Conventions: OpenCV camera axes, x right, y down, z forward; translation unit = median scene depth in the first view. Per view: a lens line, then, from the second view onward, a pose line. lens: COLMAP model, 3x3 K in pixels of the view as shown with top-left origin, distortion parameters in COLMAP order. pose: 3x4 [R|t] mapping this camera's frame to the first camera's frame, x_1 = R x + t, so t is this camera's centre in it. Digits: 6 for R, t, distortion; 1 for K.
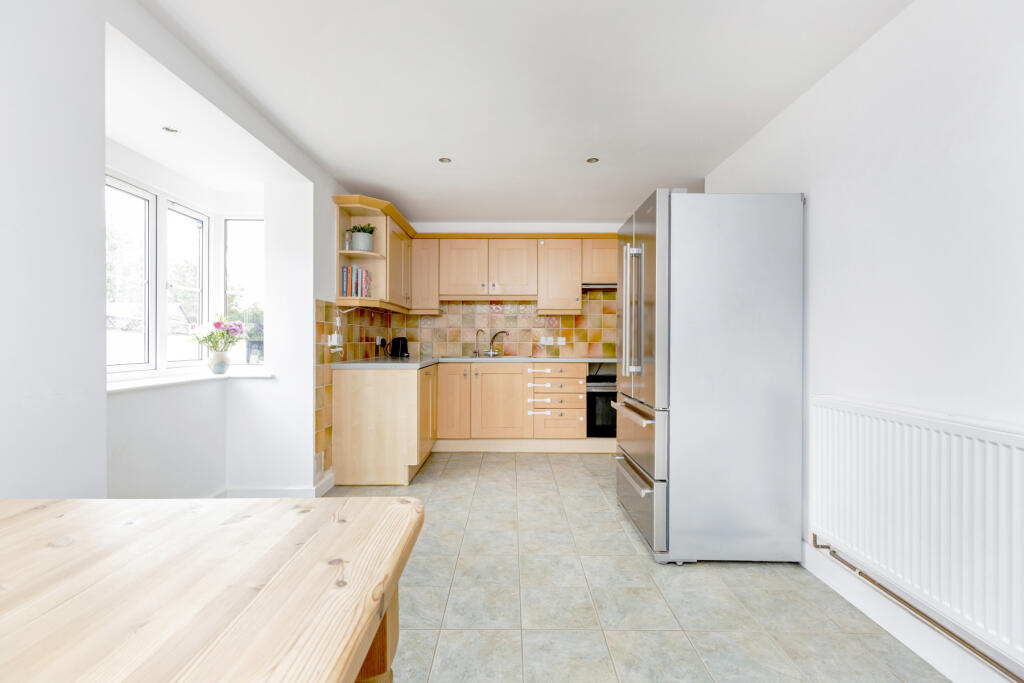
lens RADIAL K [[458.6, 0, 513.8], [0, 458.6, 341.8], [0, 0, 1]] dist [0.002705, 0.000620]
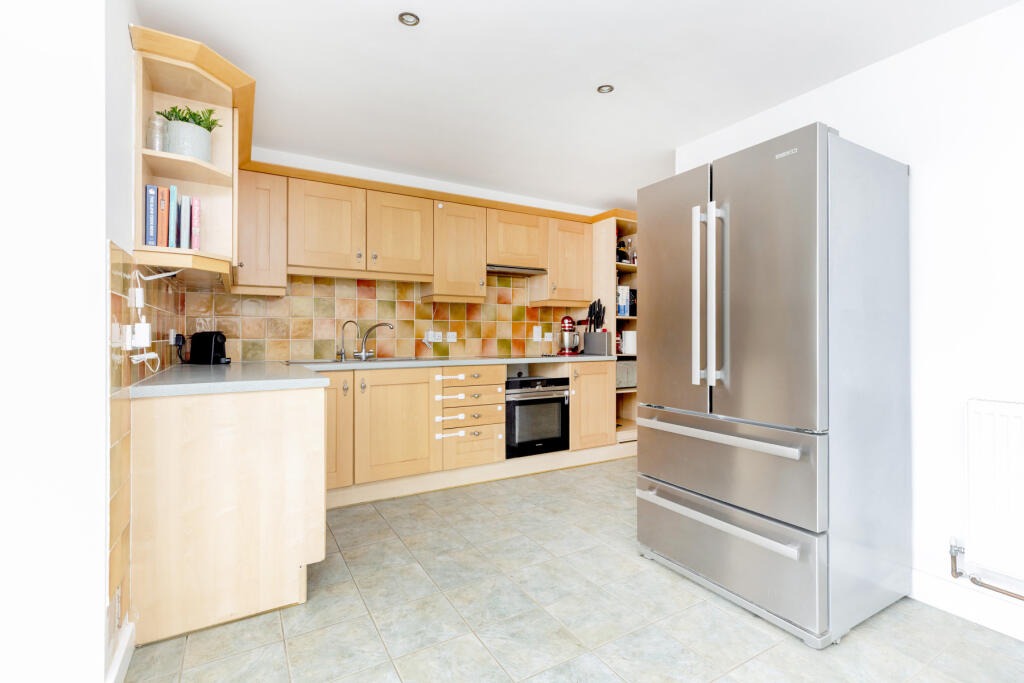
lens RADIAL K [[458.6, 0, 509.7], [0, 458.6, 335.8], [0, 0, 1]] dist [0.002705, 0.000620]
pose [[0.866354, -0.001788, 0.499427, -0.228034], [0.003908, 0.999987, -0.003198, -0.000879], [-0.499415, 0.004722, 0.866350, 0.313500]]
